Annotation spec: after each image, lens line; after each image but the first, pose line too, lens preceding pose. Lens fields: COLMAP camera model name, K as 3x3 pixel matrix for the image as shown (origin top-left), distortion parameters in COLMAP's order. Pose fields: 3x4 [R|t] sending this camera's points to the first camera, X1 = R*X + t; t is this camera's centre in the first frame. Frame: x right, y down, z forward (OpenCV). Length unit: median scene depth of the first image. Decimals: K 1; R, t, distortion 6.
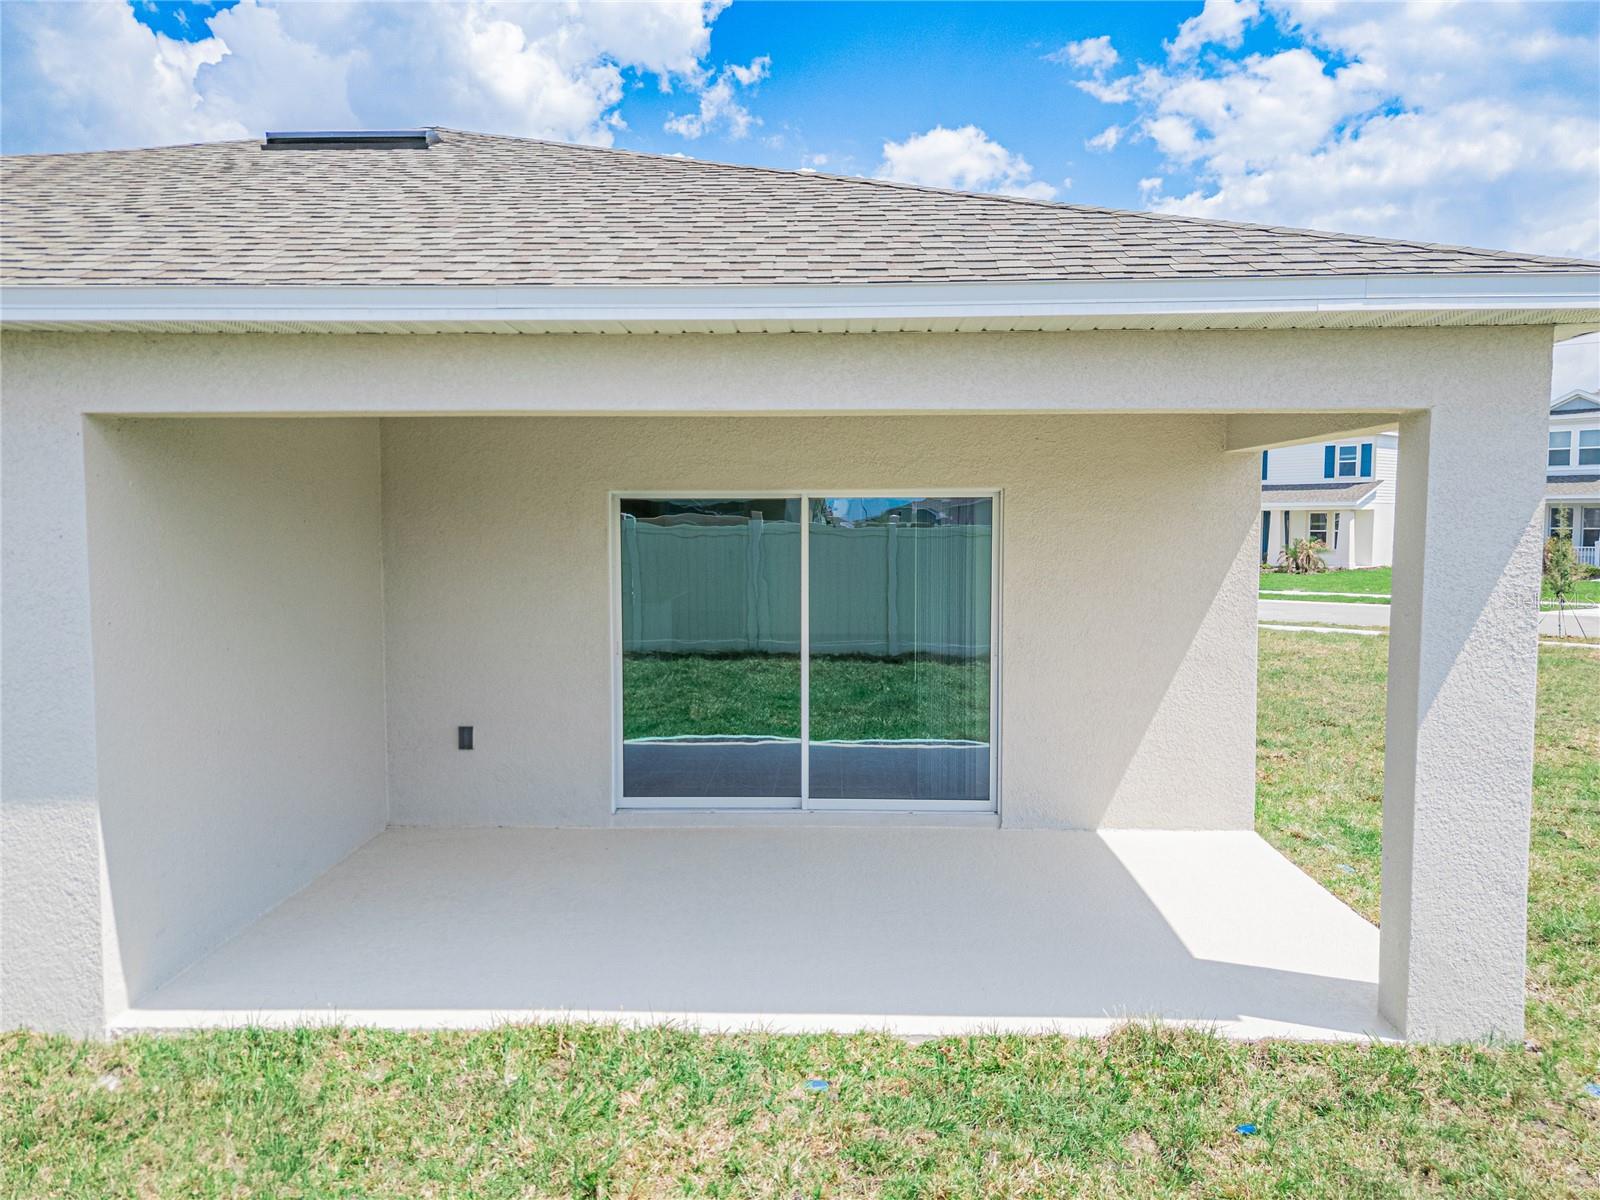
lens RADIAL K [[1076.5, 0, 800.0], [0, 1076.5, 600.0], [0, 0, 1]] dist [0.002393, 0.000849]
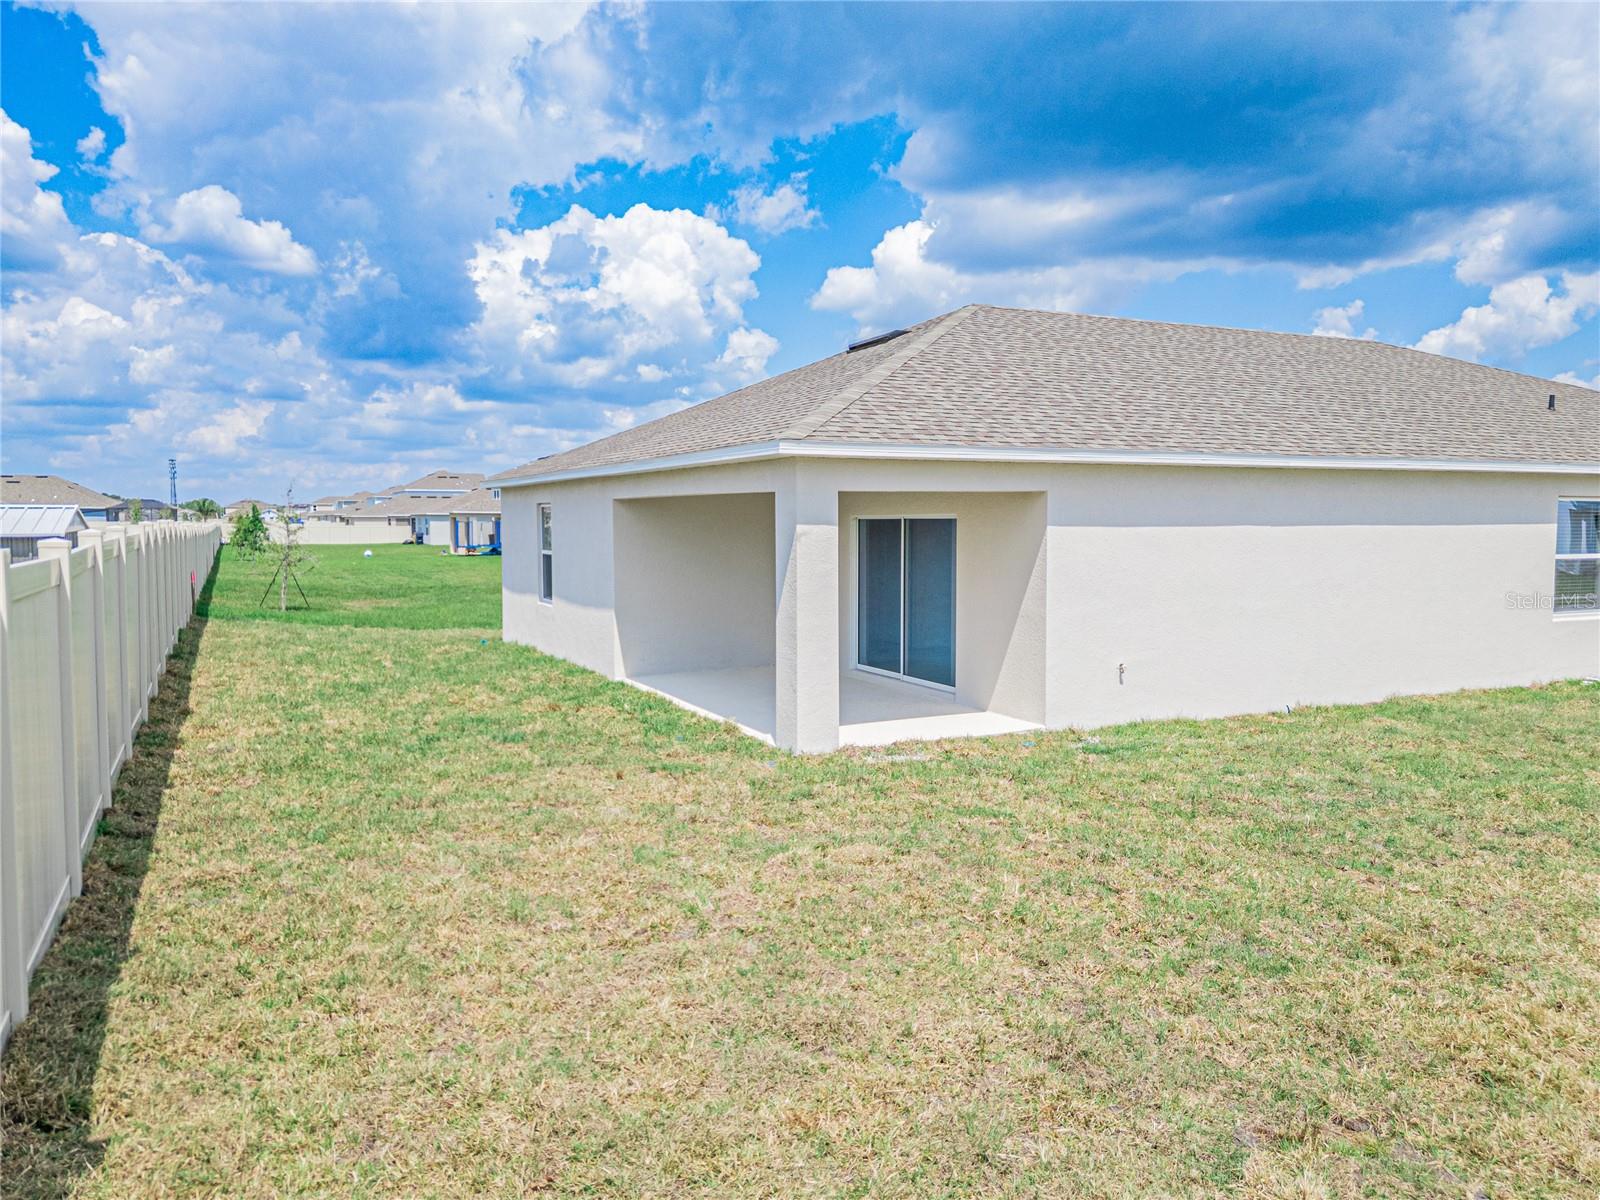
lens RADIAL K [[1076.5, 0, 800.0], [0, 1076.5, 600.0], [0, 0, 1]] dist [0.002393, 0.000849]
pose [[0.469836, 0.057377, -0.880887, 1.641165], [-0.063316, 0.997506, 0.031202, 0.004124], [0.880480, 0.041114, 0.472297, -0.071319]]
